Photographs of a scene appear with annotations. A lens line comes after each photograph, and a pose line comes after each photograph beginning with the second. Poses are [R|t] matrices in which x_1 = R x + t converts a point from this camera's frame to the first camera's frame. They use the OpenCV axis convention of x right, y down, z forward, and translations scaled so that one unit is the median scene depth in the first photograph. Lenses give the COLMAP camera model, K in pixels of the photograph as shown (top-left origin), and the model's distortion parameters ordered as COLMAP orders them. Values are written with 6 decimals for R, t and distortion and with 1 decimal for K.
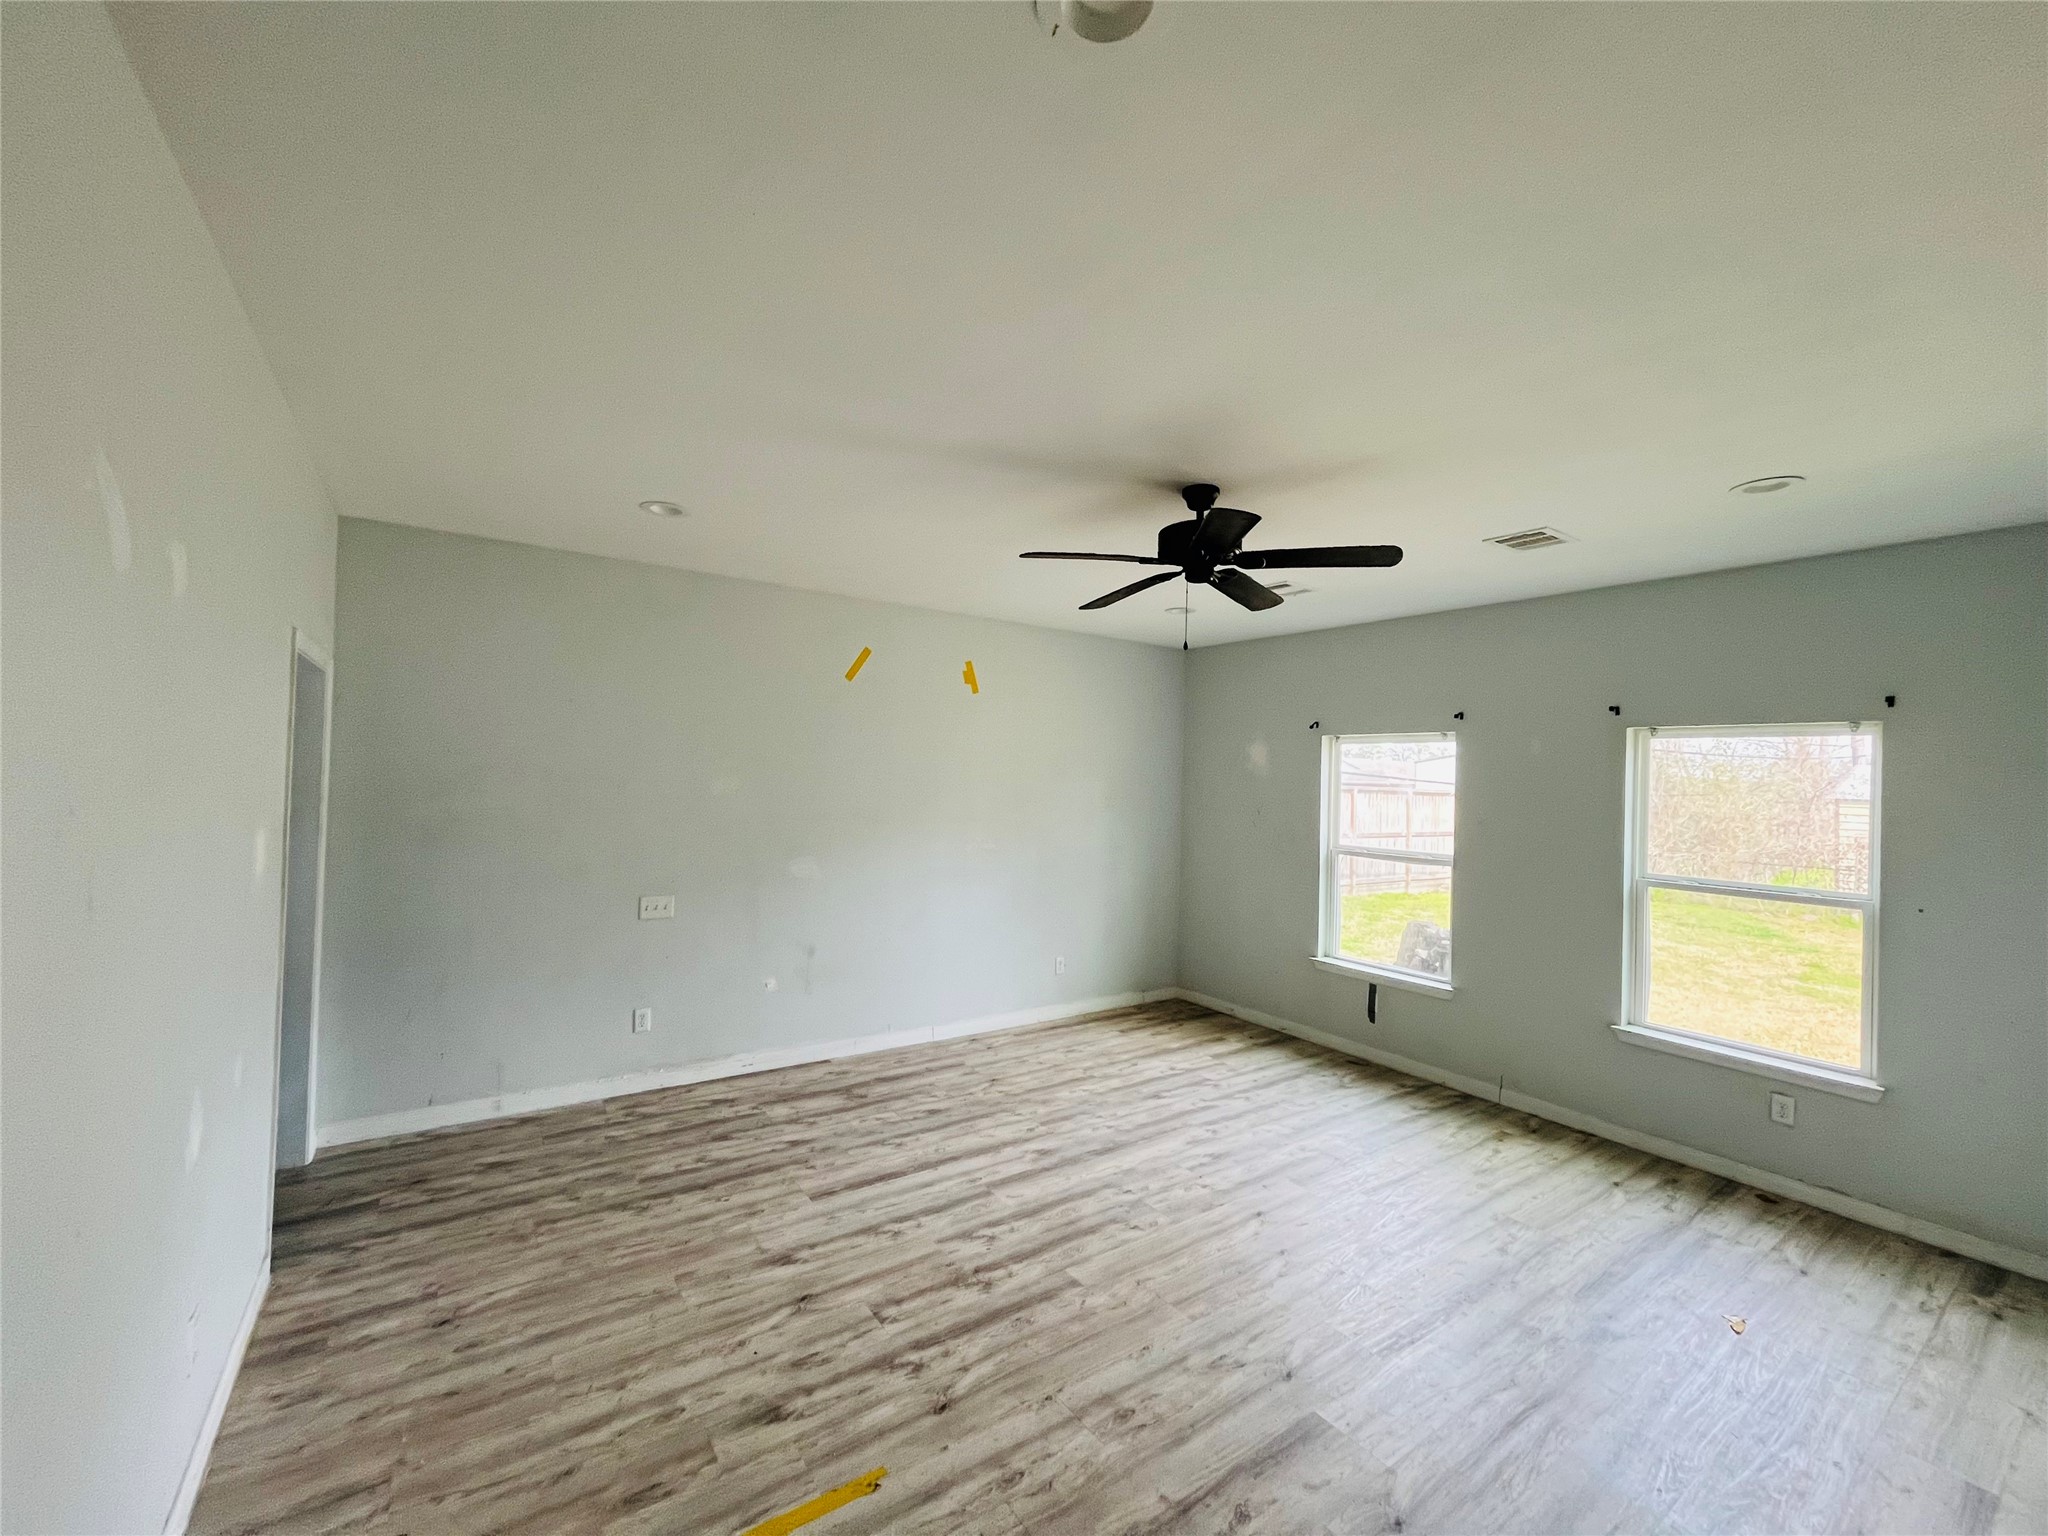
lens RADIAL K [[828.8, 0, 1023.2], [0, 828.8, 767.3], [0, 0, 1]] dist [-0.003095, -0.000408]
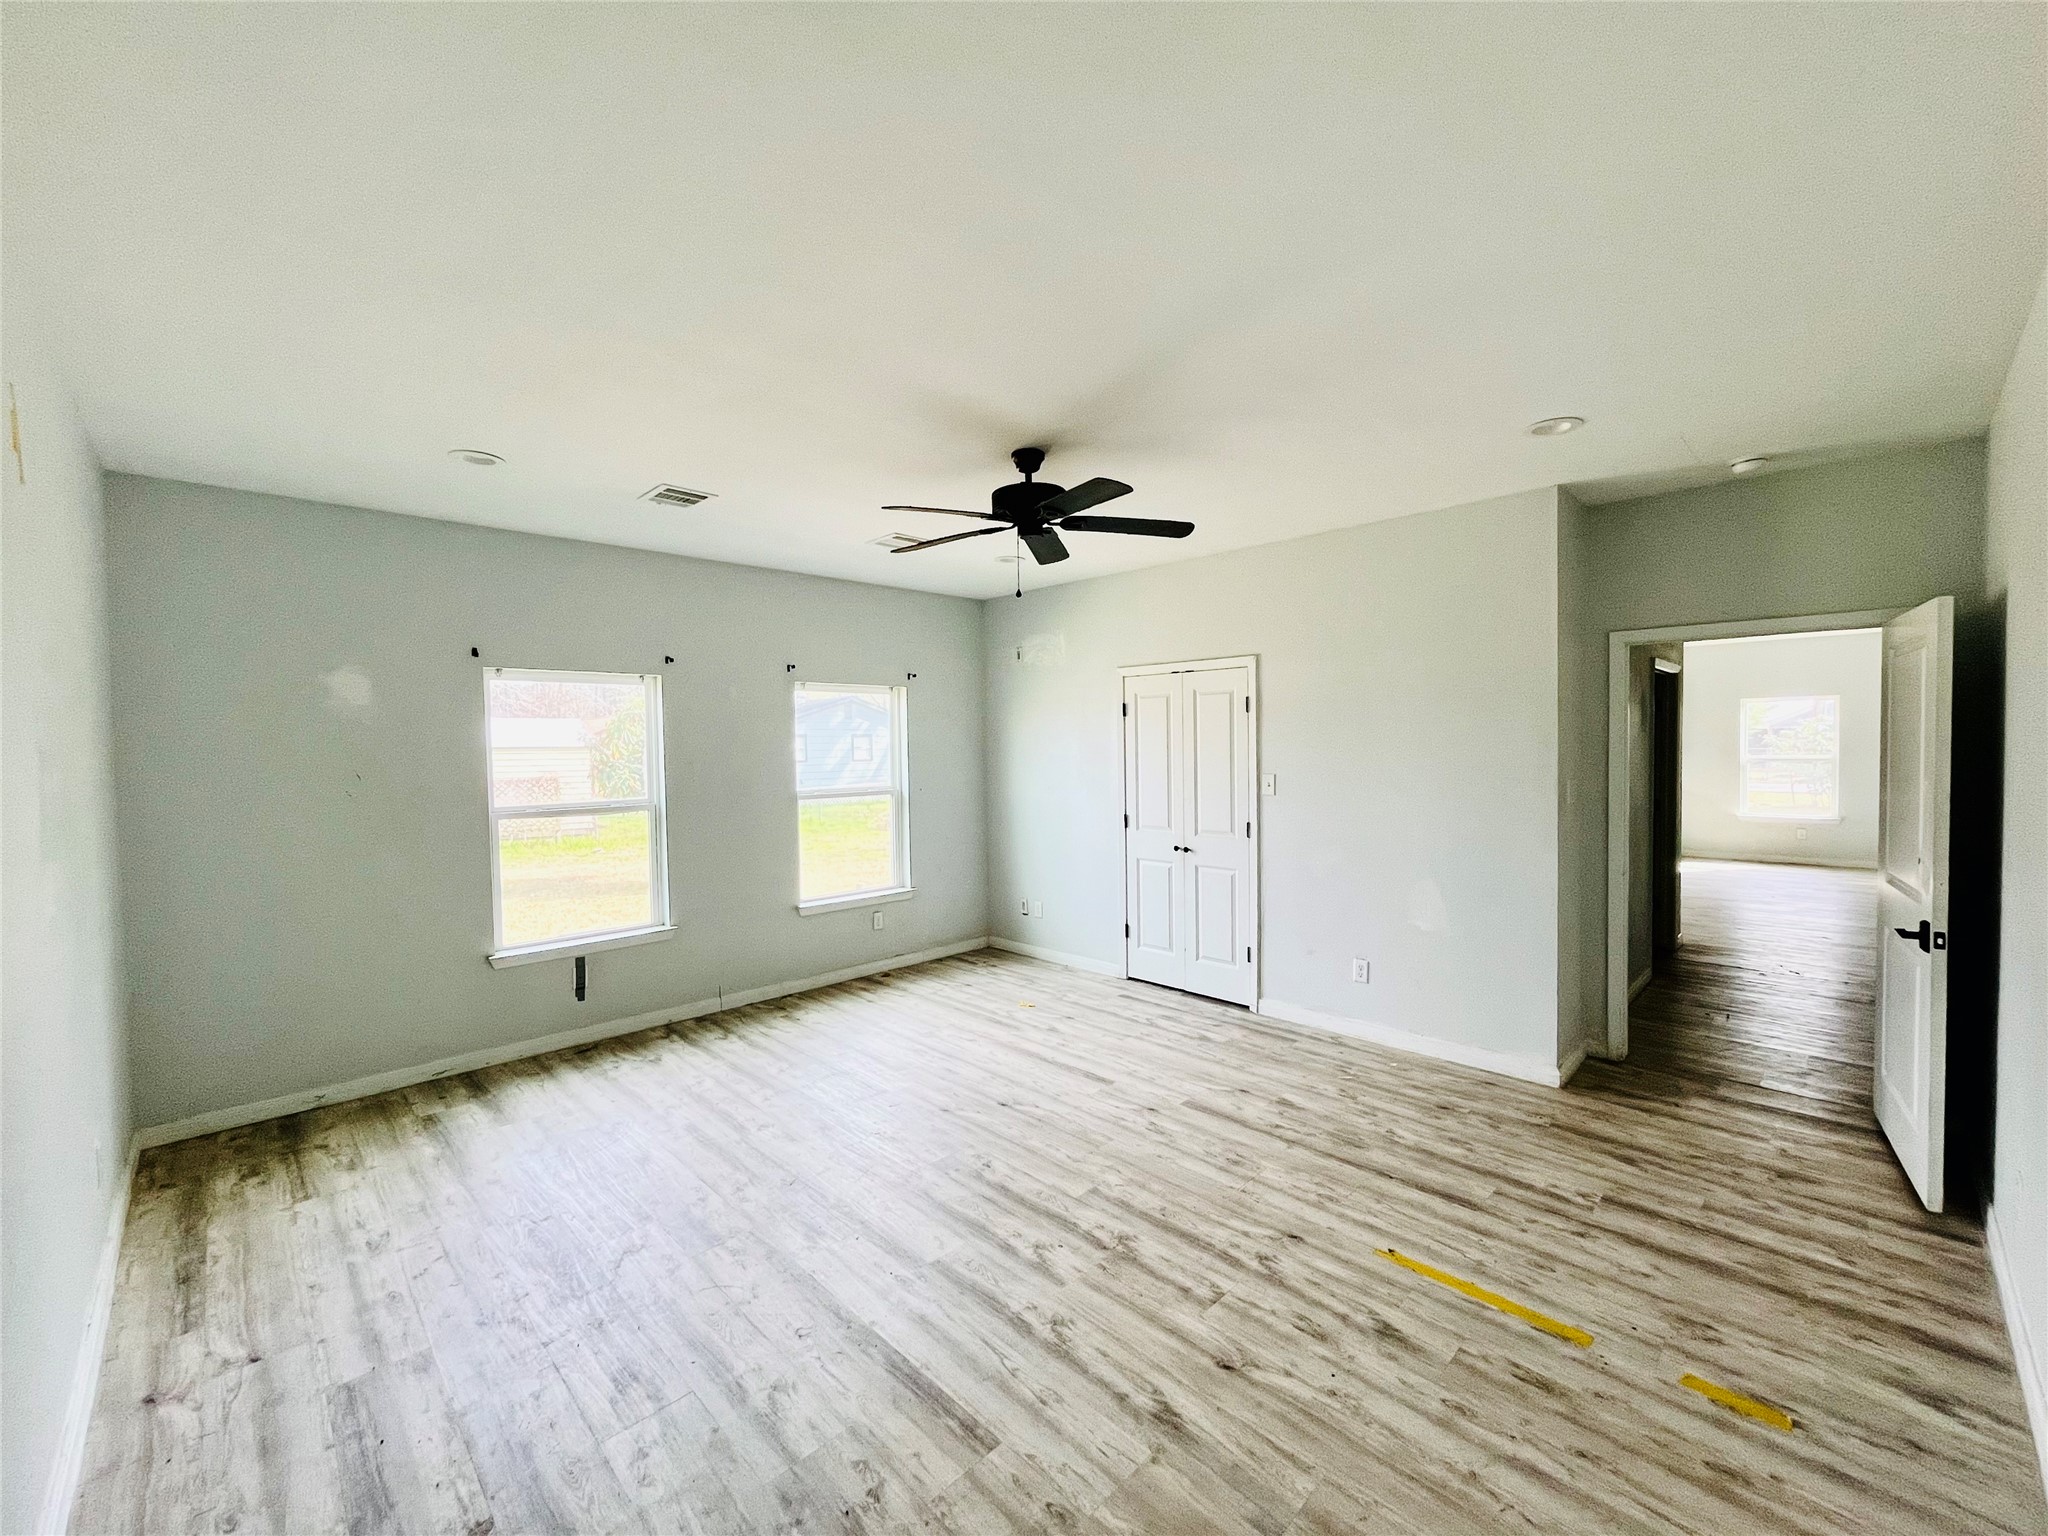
lens RADIAL K [[828.8, 0, 1023.2], [0, 828.8, 767.3], [0, 0, 1]] dist [-0.003095, -0.000408]
pose [[-0.163643, -0.057533, 0.984841, -0.838204], [-0.001686, 0.998313, 0.058040, 0.015144], [-0.986518, 0.007838, -0.163463, 1.122027]]
